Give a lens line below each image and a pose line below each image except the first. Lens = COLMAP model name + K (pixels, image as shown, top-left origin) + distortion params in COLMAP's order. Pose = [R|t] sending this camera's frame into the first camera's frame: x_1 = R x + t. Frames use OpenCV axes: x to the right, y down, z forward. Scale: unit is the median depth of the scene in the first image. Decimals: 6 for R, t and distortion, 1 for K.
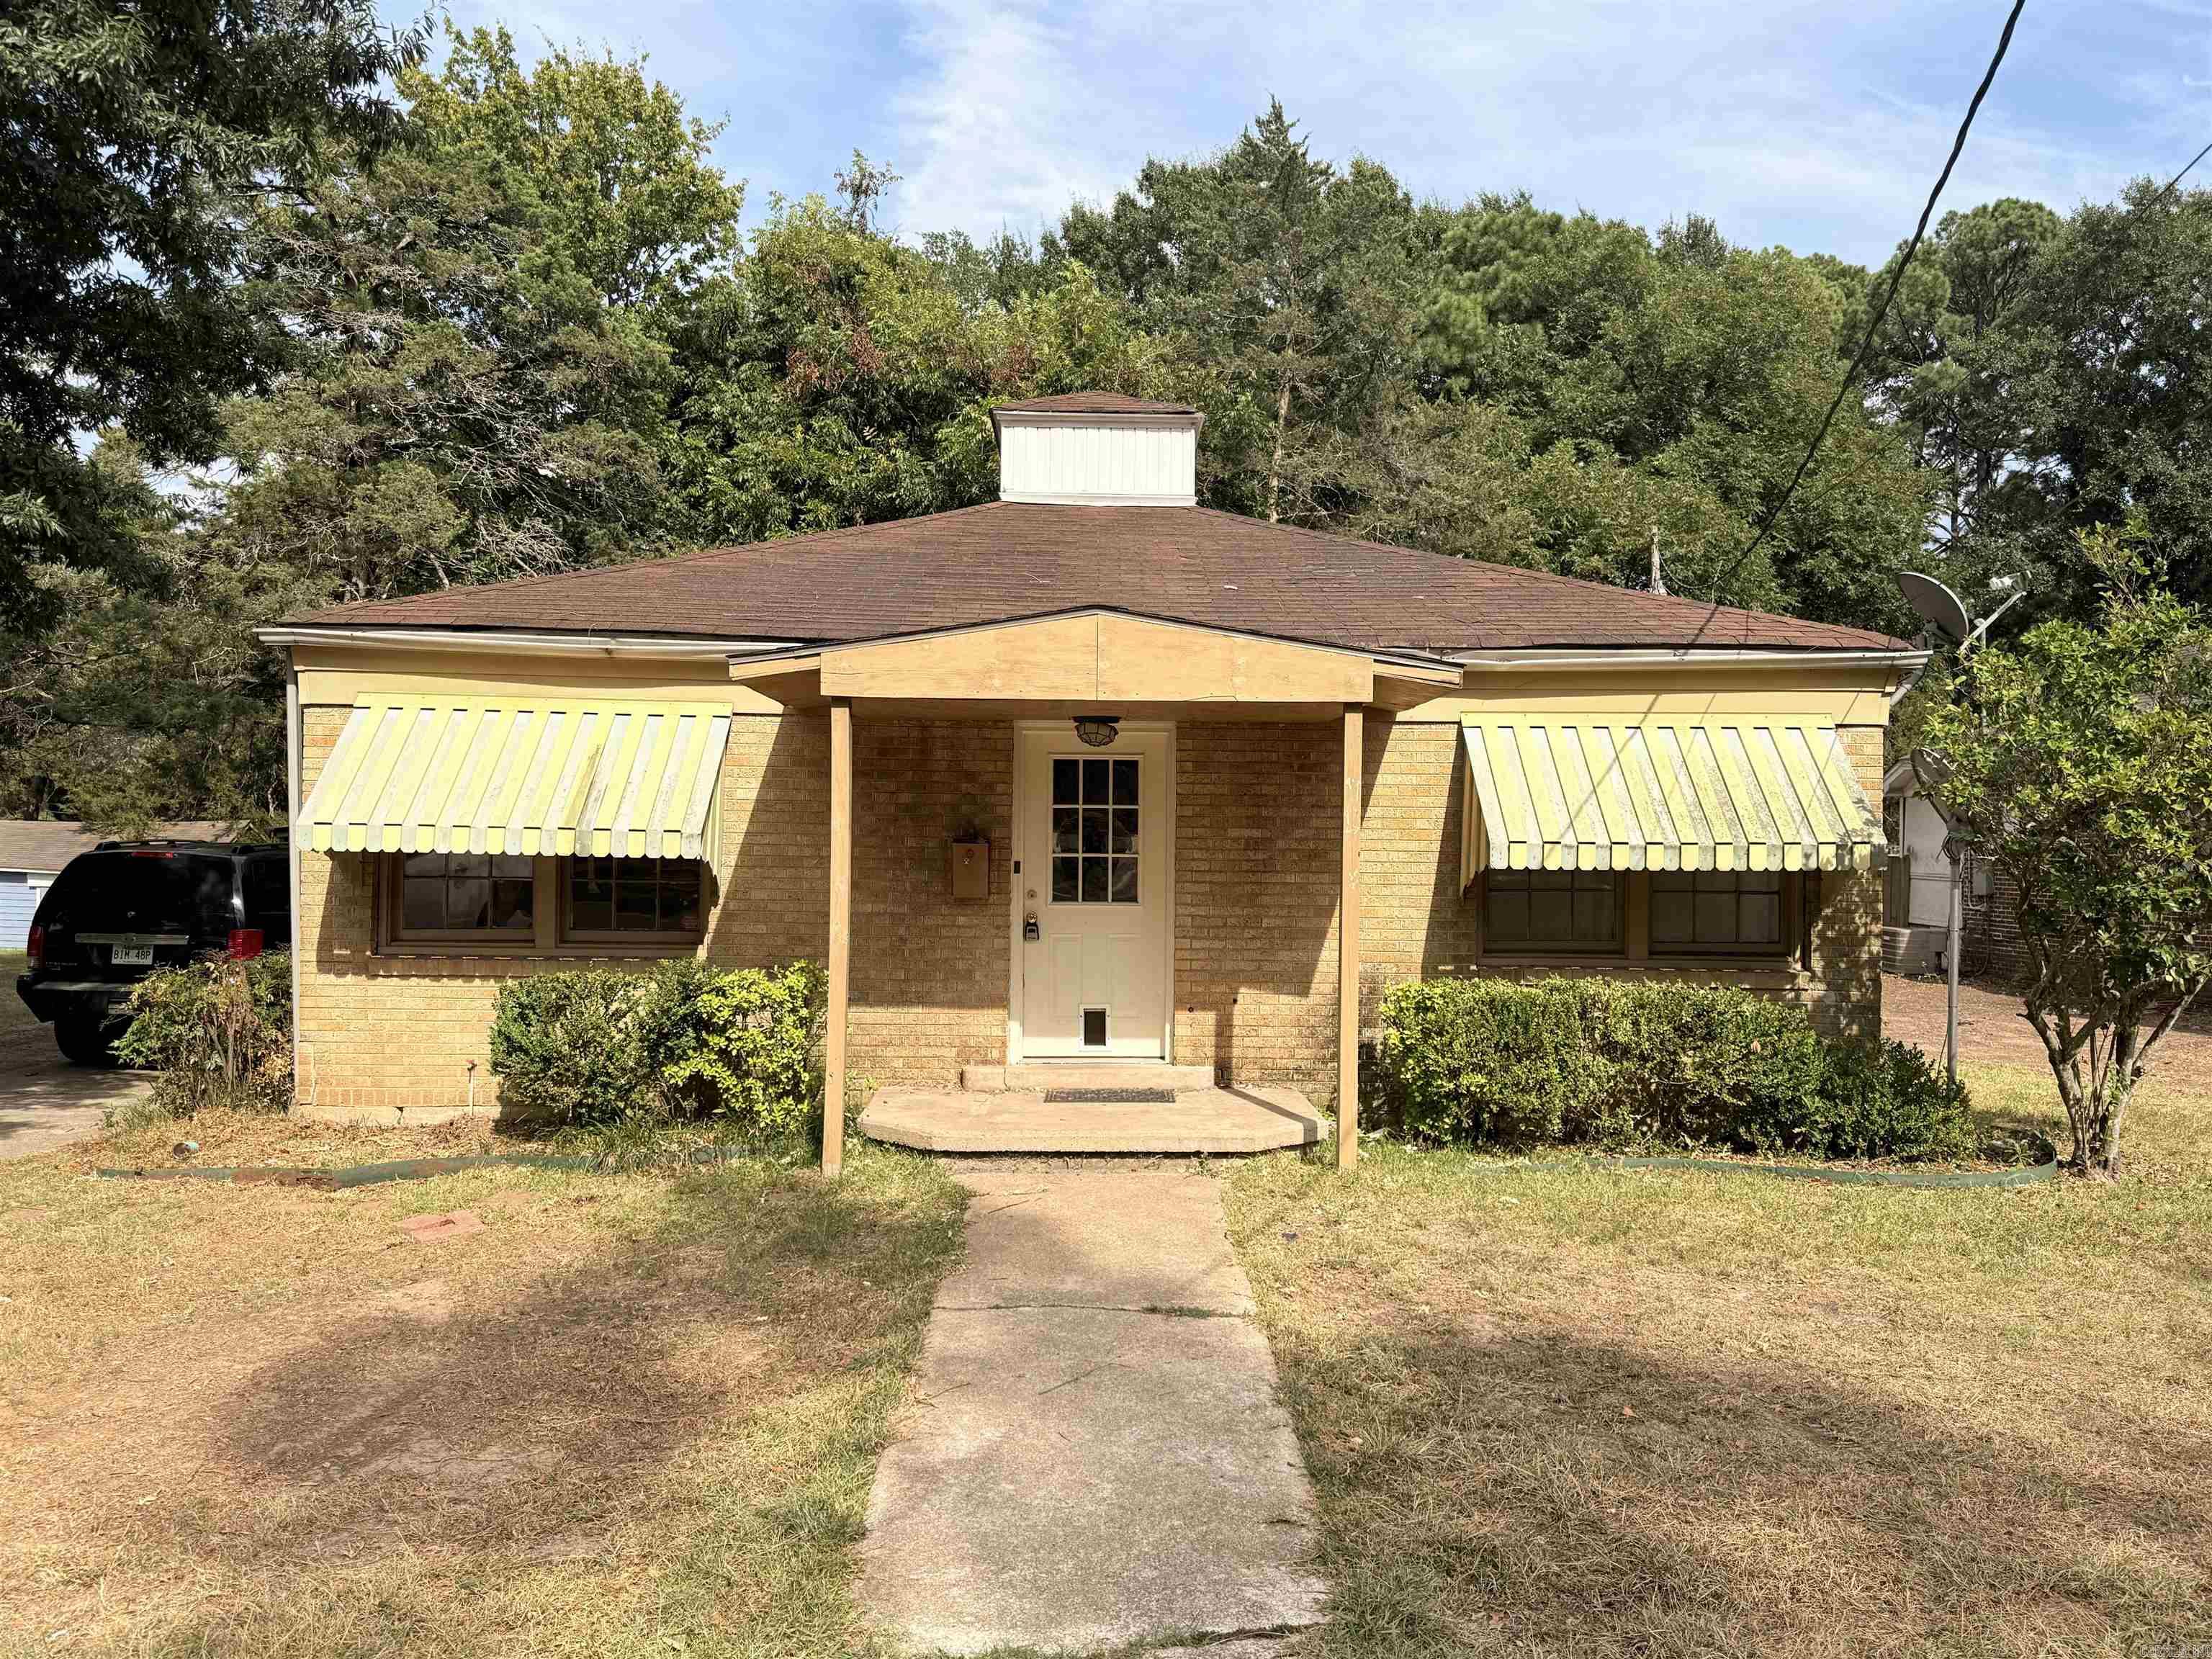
lens RADIAL K [[1643.3, 0, 1087.4], [0, 1643.3, 842.3], [0, 0, 1]] dist [0.032274, -0.034736]
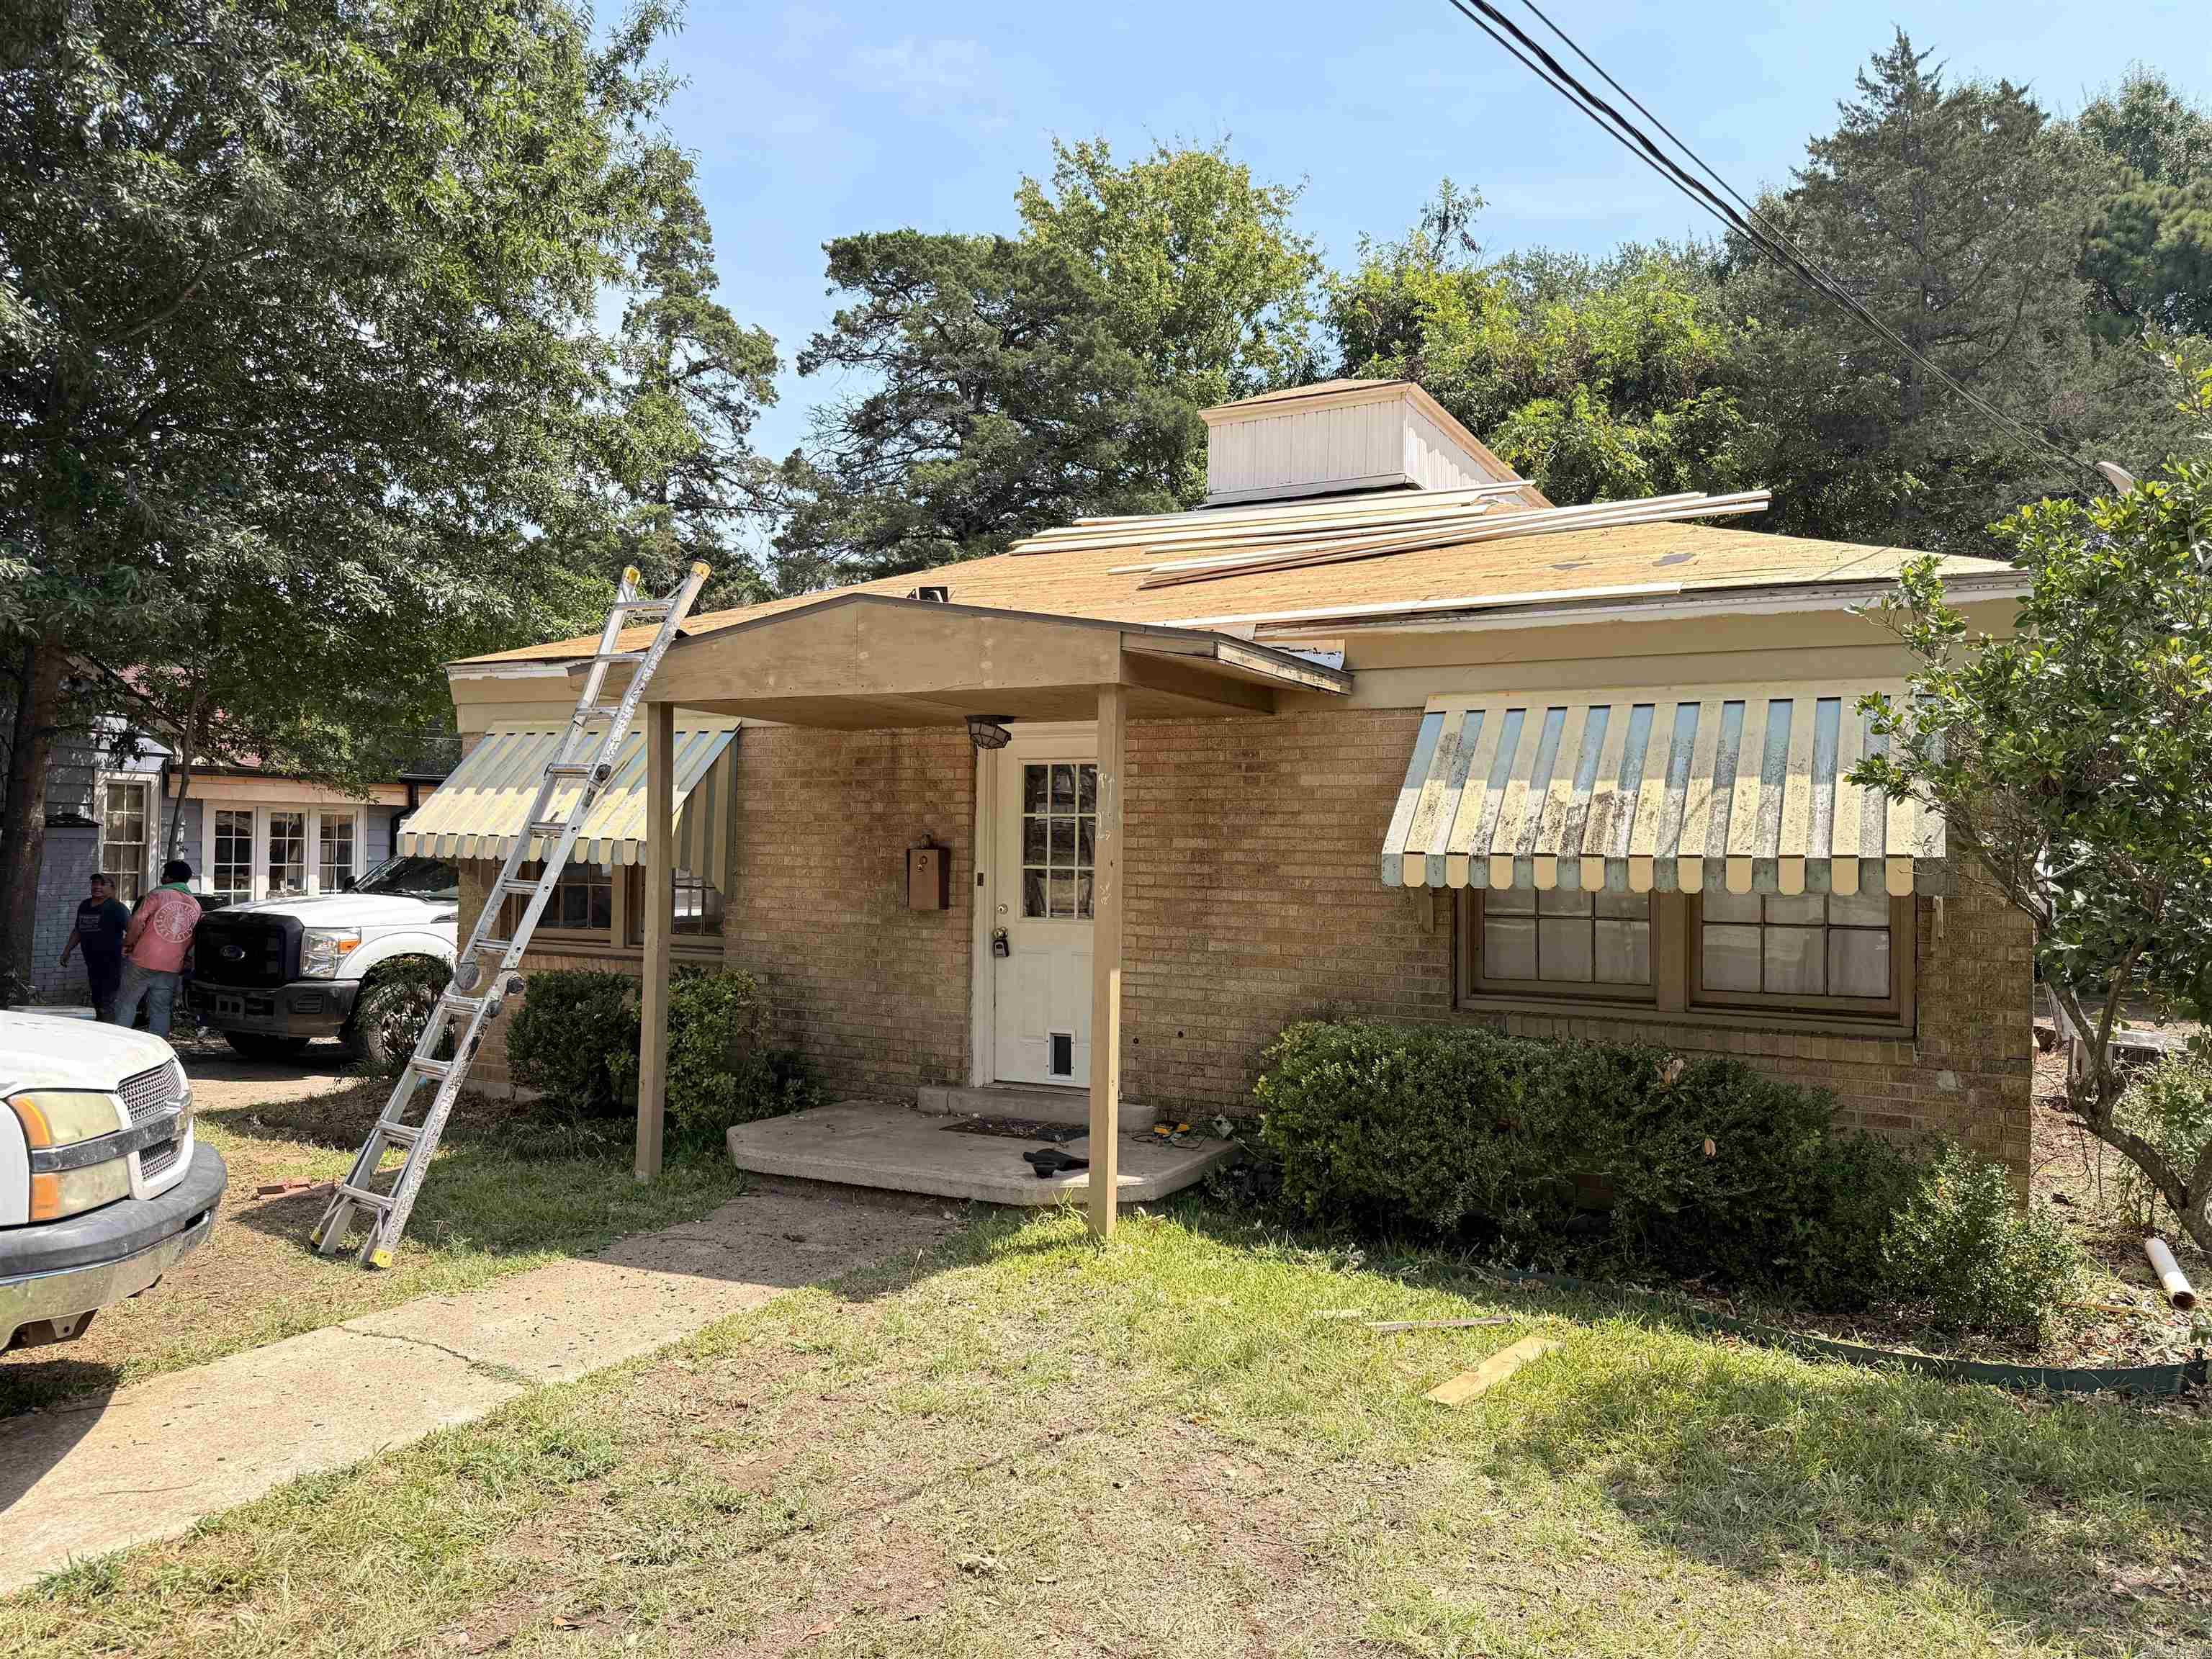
lens RADIAL K [[1547.7, 0, 1107.2], [0, 1547.7, 832.4], [0, 0, 1]] dist [0.023574, -0.035492]
pose [[0.879520, -0.003267, -0.475850, 0.446228], [-0.008173, 0.999725, -0.021971, 0.006971], [0.475791, 0.023213, 0.879252, 0.249542]]
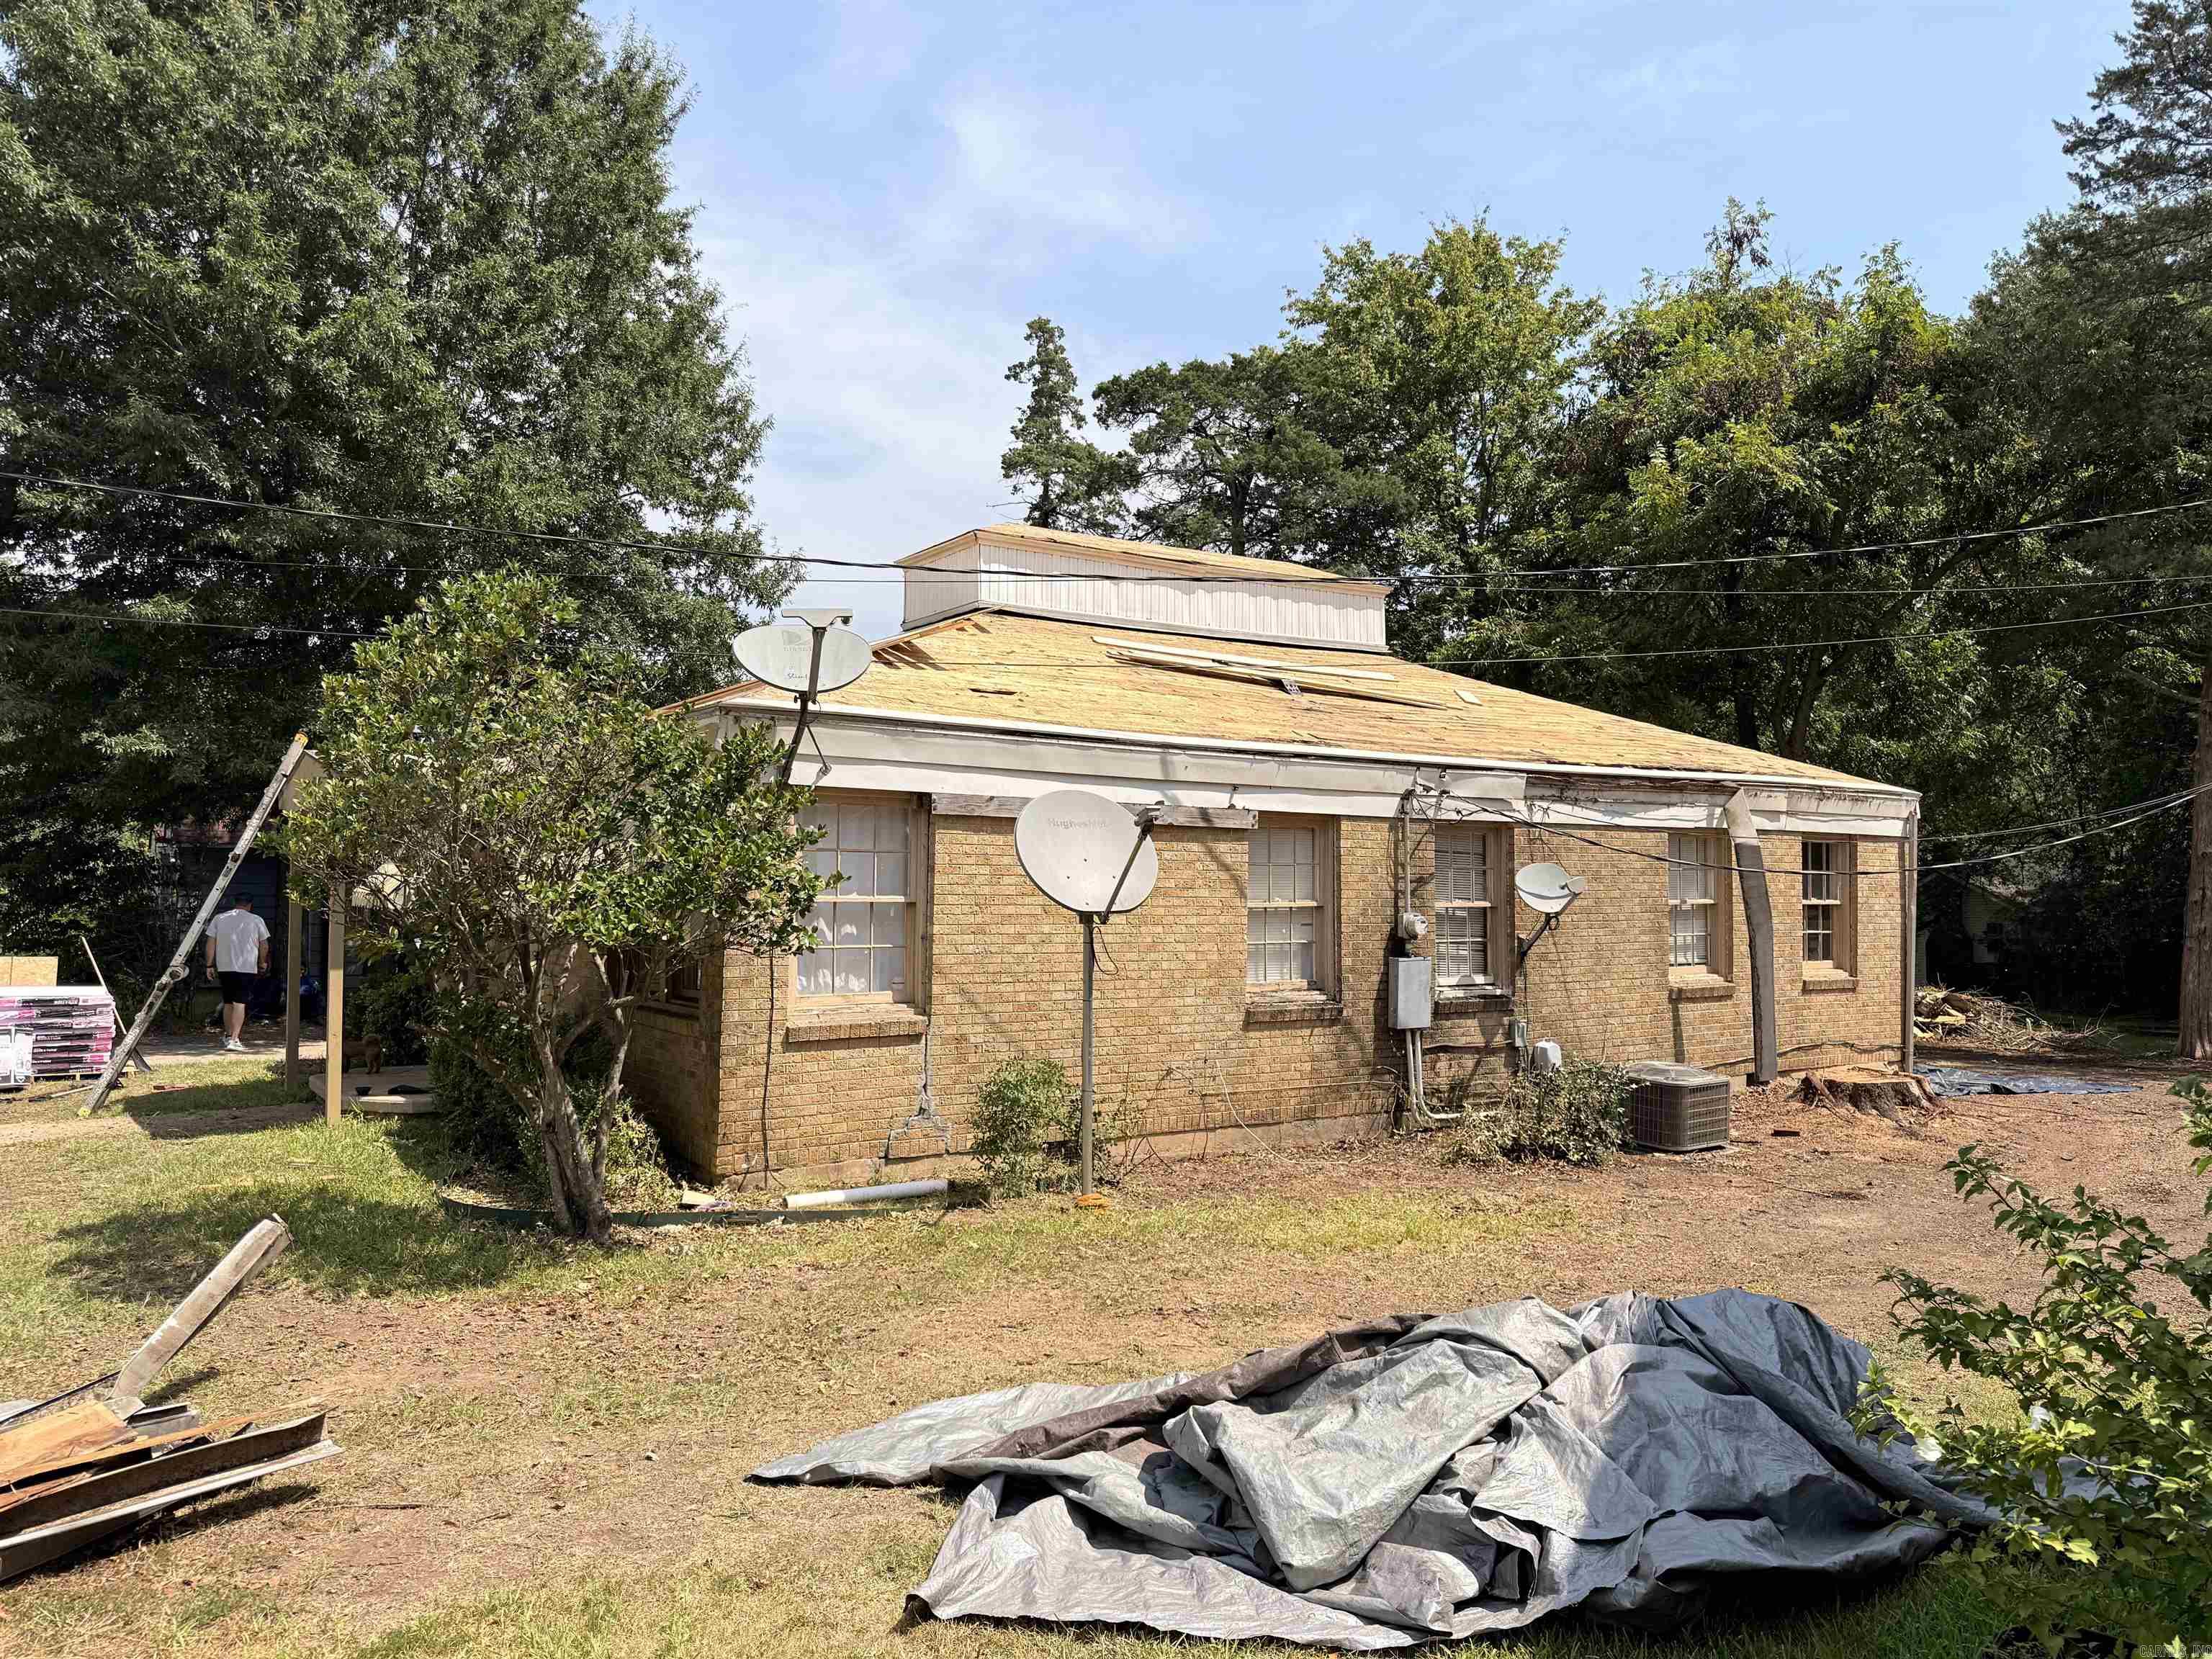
lens RADIAL K [[1547.7, 0, 1096.1], [0, 1547.7, 848.0], [0, 0, 1]] dist [0.023574, -0.035492]
pose [[0.557226, -0.039646, -0.829414, 1.356682], [0.002002, 0.998921, -0.046404, 0.015087], [0.830358, 0.024197, 0.556704, 0.636860]]
